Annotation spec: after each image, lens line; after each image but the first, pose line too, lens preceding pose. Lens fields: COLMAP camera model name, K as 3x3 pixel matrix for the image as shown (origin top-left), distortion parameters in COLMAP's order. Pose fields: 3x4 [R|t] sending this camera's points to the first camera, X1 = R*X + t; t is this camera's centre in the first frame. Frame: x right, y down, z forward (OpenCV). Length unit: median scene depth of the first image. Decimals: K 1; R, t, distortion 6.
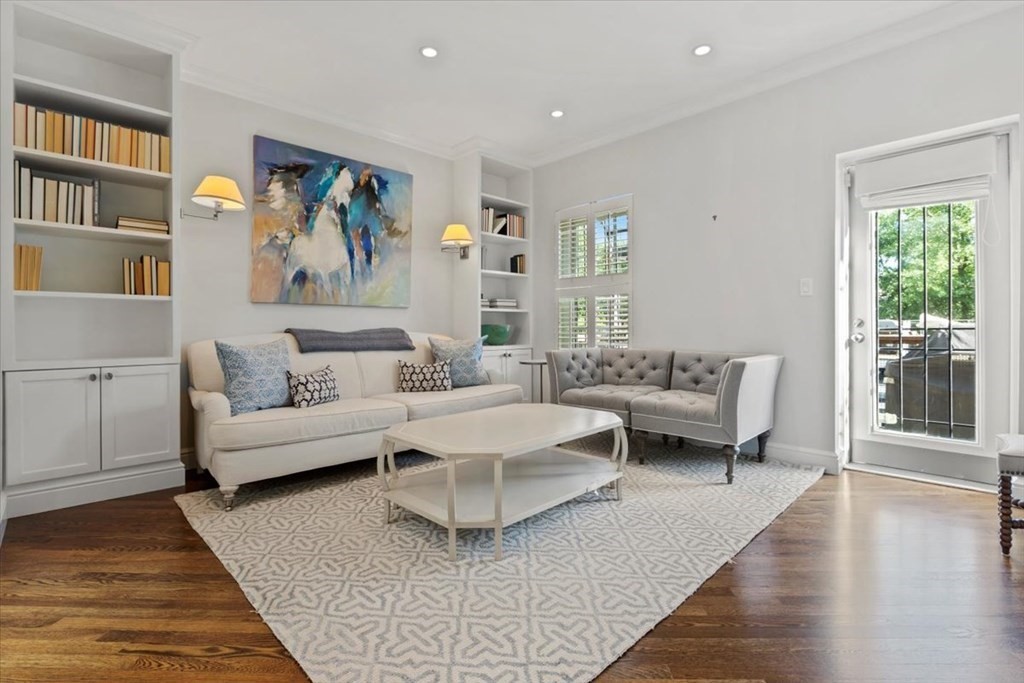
lens RADIAL K [[473.1, 0, 512.1], [0, 473.1, 328.7], [0, 0, 1]] dist [0.000631, 0.000118]
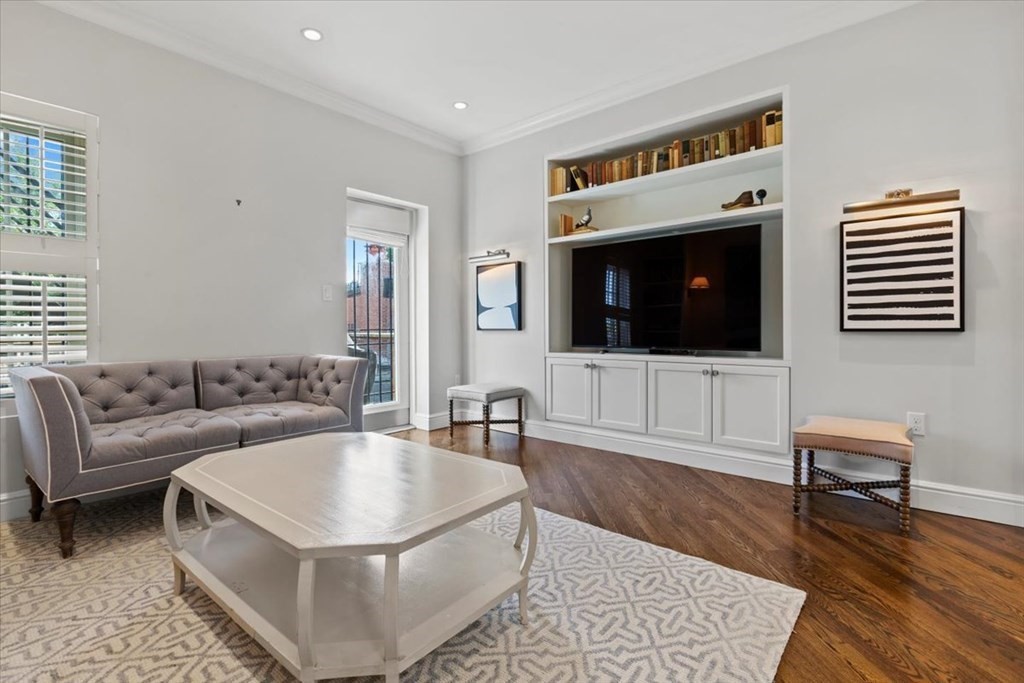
lens RADIAL K [[473.1, 0, 512.1], [0, 473.1, 328.7], [0, 0, 1]] dist [0.000631, 0.000118]
pose [[-0.101668, -0.000136, 0.994818, -0.561863], [0.004534, 0.999990, 0.000600, -0.001197], [-0.994808, 0.004571, -0.101667, 0.678171]]
